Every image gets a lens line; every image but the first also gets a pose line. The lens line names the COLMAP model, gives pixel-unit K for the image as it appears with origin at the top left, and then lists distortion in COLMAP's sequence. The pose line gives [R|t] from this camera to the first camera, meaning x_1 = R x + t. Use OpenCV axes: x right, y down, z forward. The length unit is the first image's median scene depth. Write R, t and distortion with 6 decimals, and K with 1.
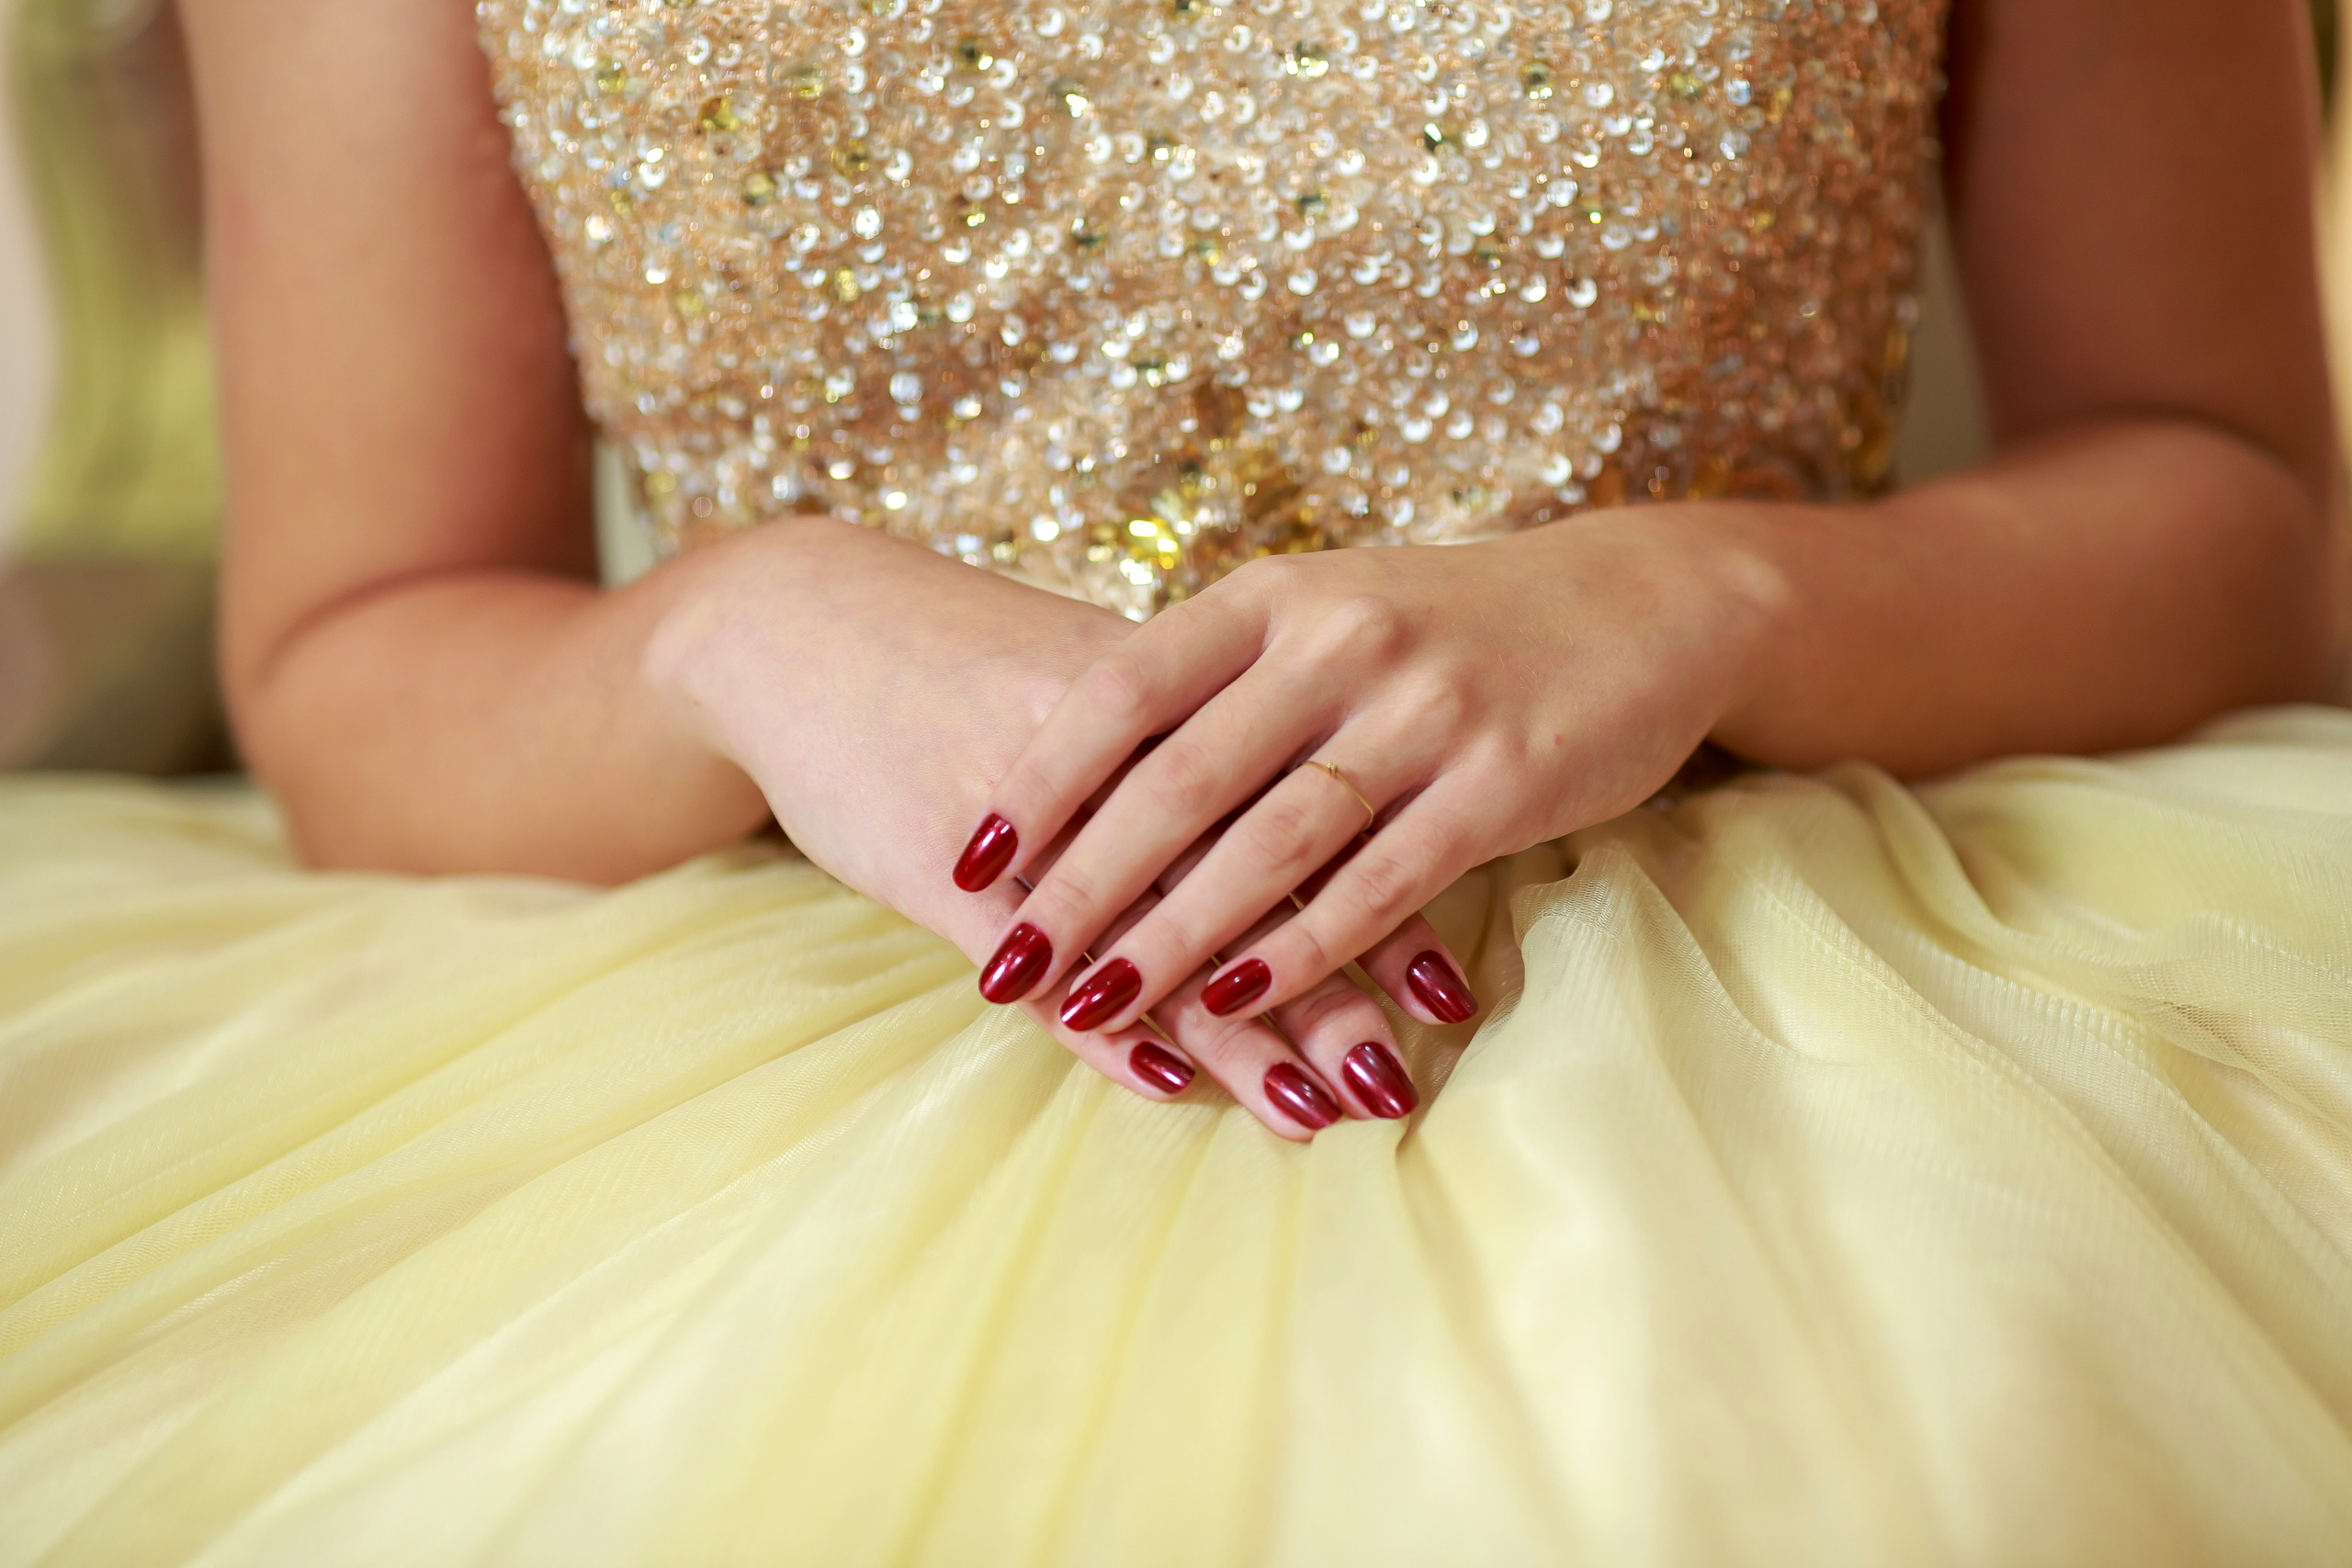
lens RADIAL K [[8973.5, 0, 1176.2], [0, 8973.5, 784.3], [0, 0, 1]] dist [0.413451, 0.000000]
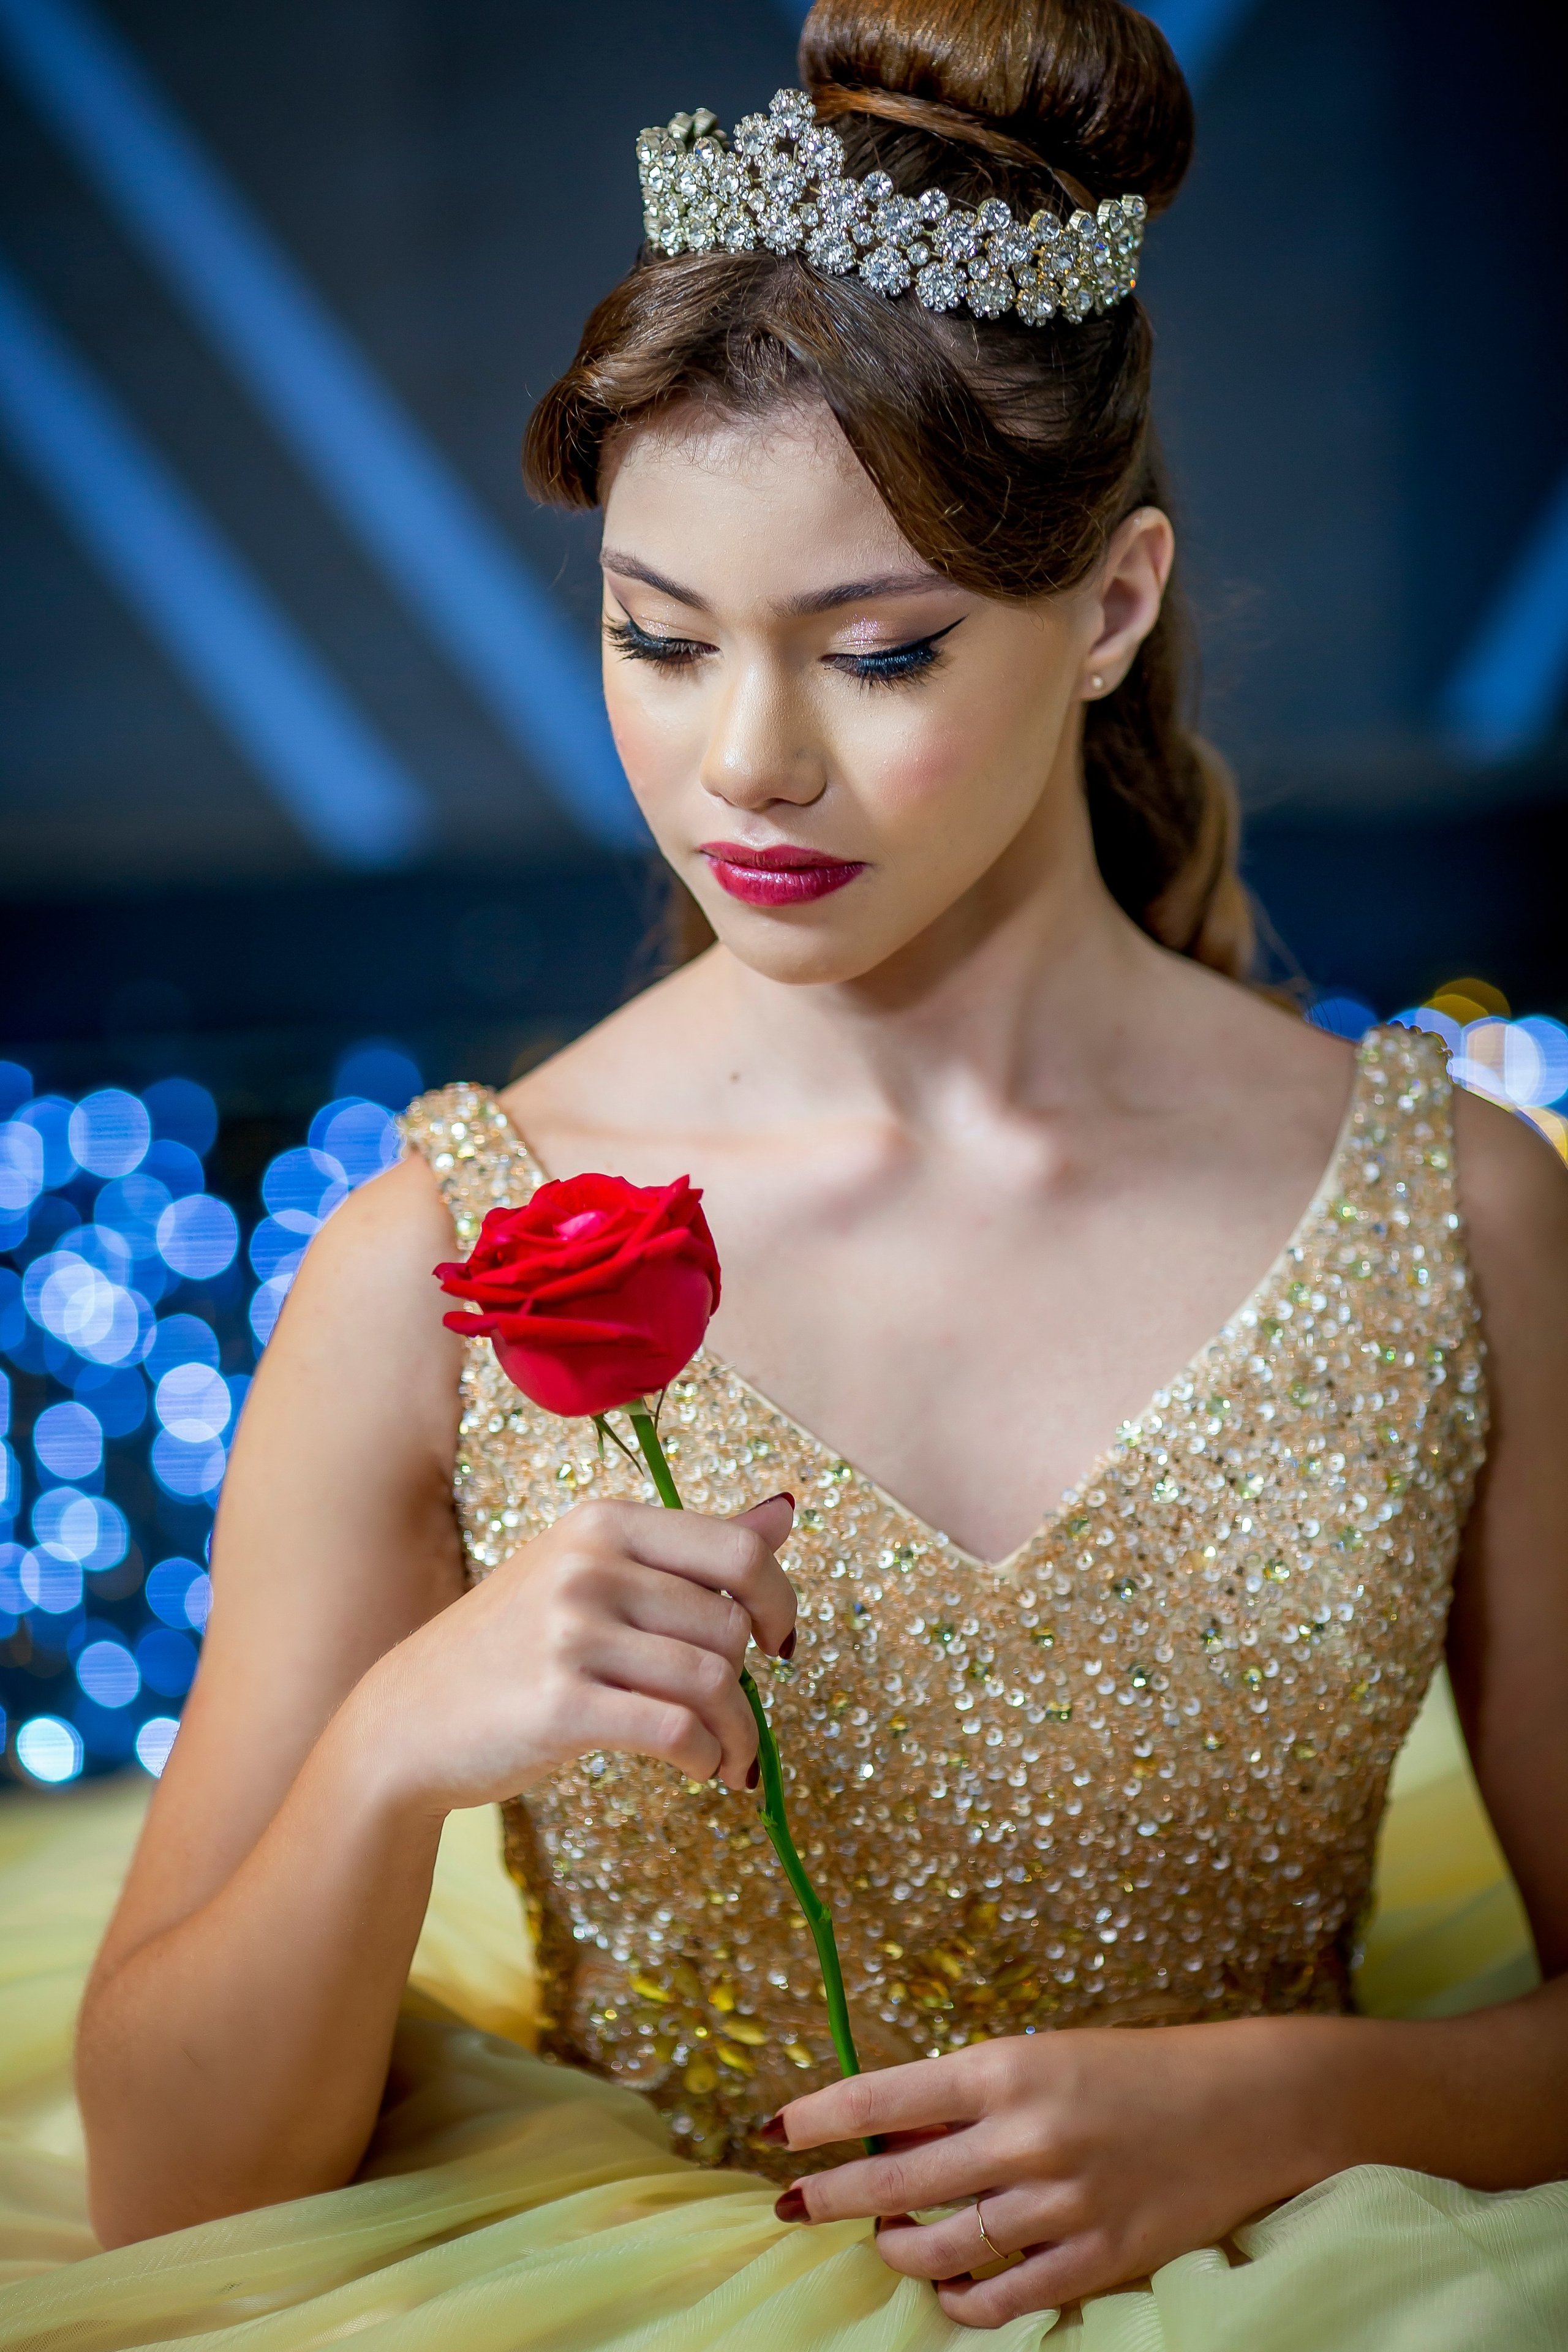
lens RADIAL K [[8974.3, 0, 784.0], [0, 8974.3, 1177.9], [0, 0, 1]] dist [0.413451, 0.000000]
pose [[0.994868, 0.098067, -0.024894, -0.003035], [-0.100773, 0.982398, -0.157283, 0.080648], [0.009032, 0.158985, 0.987240, -0.551592]]
